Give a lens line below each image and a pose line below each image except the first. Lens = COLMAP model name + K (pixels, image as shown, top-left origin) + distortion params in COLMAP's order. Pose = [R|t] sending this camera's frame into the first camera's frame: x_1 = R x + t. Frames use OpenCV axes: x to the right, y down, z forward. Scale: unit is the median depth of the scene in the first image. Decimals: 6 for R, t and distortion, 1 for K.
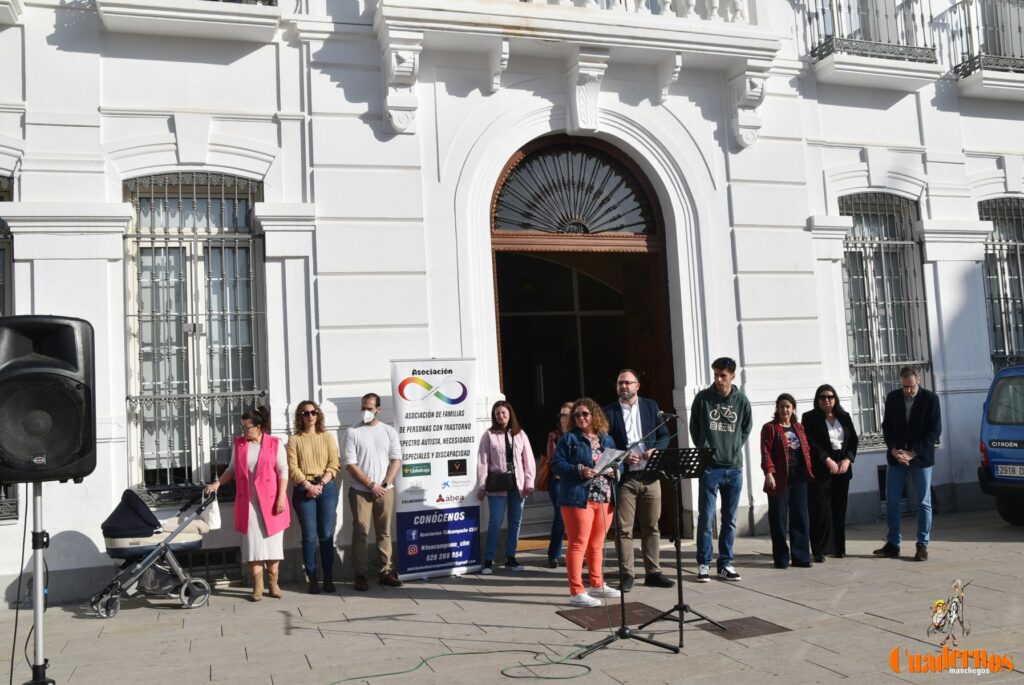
lens RADIAL K [[945.0, 0, 490.4], [0, 945.0, 335.2], [0, 0, 1]] dist [-0.095923, 0.070404]
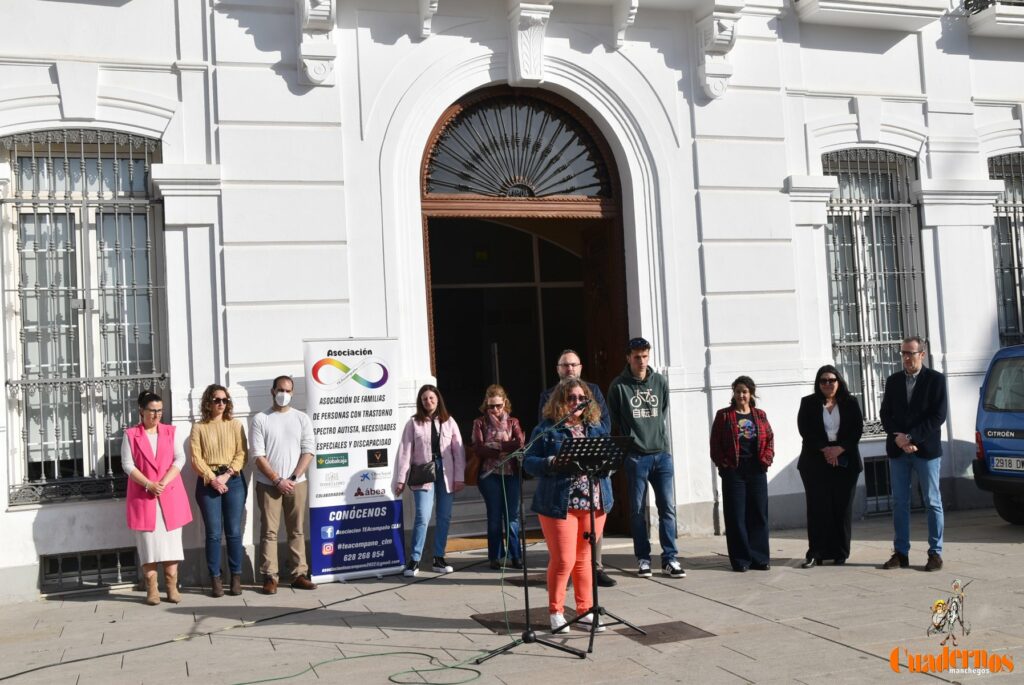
lens RADIAL K [[1091.1, 0, 481.2], [0, 1091.1, 337.0], [0, 0, 1]] dist [-0.019379, 0.000000]
pose [[0.999977, -0.000730, 0.006726, 0.053829], [0.000538, 0.999595, 0.028456, -0.005526], [-0.006744, -0.028452, 0.999572, -0.042592]]
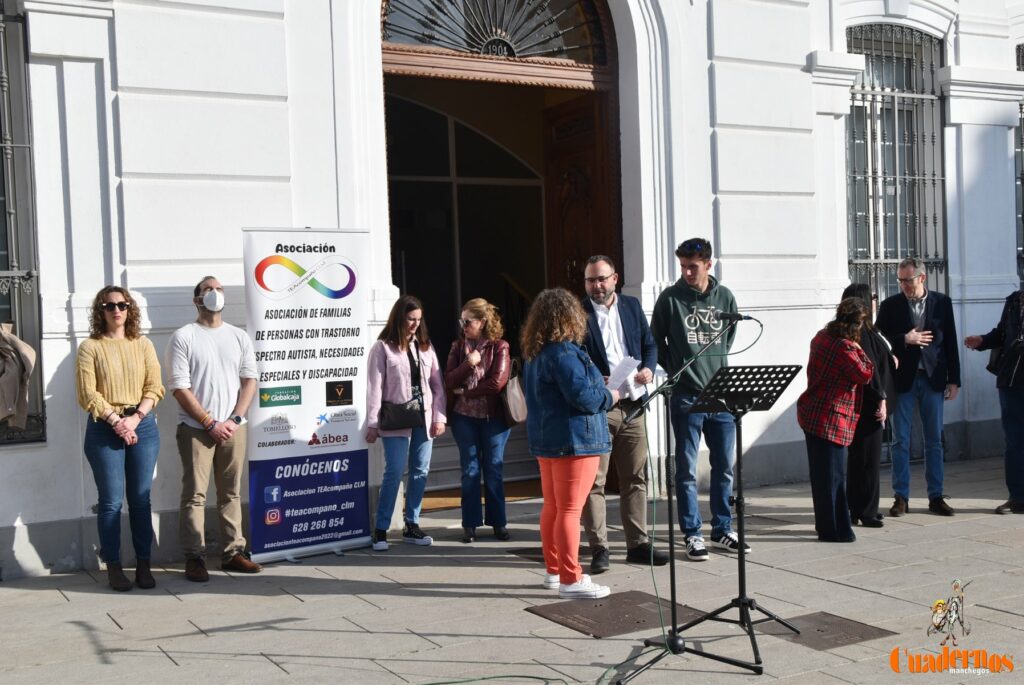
lens RADIAL K [[1238.8, 0, 512.6], [0, 1238.8, 336.4], [0, 0, 1]] dist [0.035118, 0.000000]
pose [[0.978692, 0.014901, 0.204792, -0.091403], [-0.033466, 0.995603, 0.087493, 0.018168], [-0.202588, -0.092482, 0.974887, 0.115621]]
